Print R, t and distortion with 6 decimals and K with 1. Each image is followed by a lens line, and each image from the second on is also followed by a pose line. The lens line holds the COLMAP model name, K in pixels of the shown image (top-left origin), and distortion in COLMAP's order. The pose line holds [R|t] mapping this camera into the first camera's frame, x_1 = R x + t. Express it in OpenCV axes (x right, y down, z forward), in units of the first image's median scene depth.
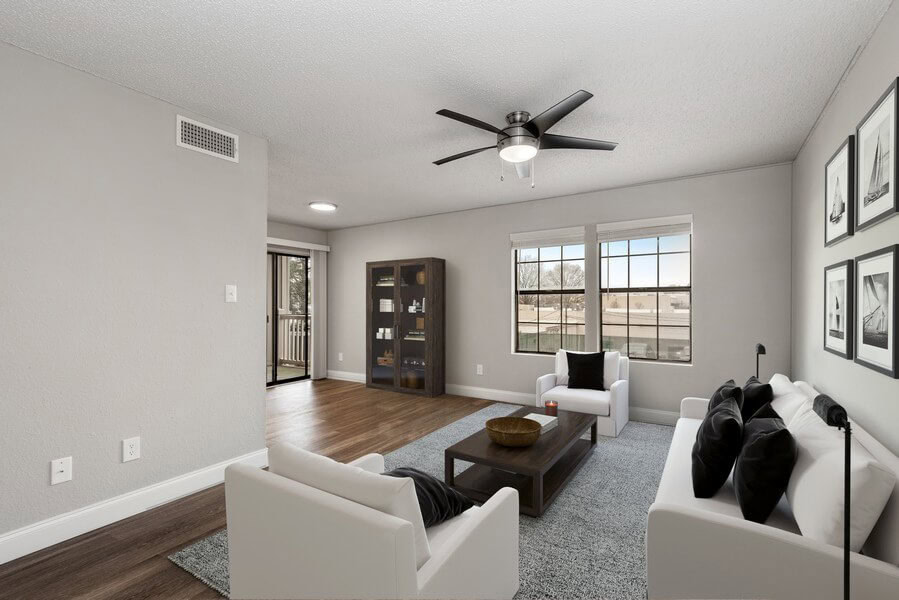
lens RADIAL K [[461.2, 0, 445.2], [0, 461.2, 303.3], [0, 0, 1]] dist [0.001254, -0.000036]
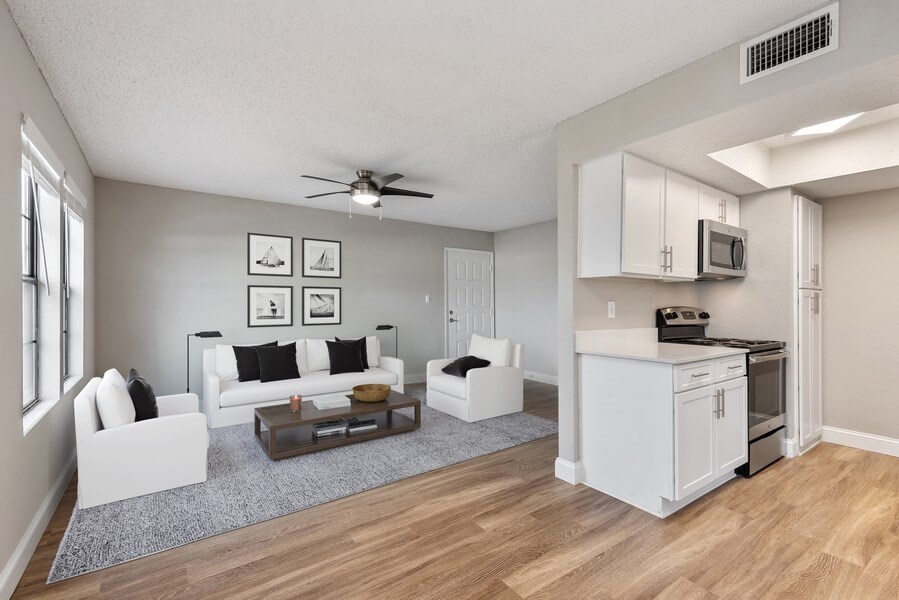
lens RADIAL K [[461.2, 0, 445.2], [0, 461.2, 303.3], [0, 0, 1]] dist [0.001254, -0.000036]
pose [[-0.940502, -0.004353, 0.339760, -0.388392], [-0.004215, 0.999990, 0.001145, -0.003803], [-0.339761, -0.000356, -0.940512, 1.557505]]
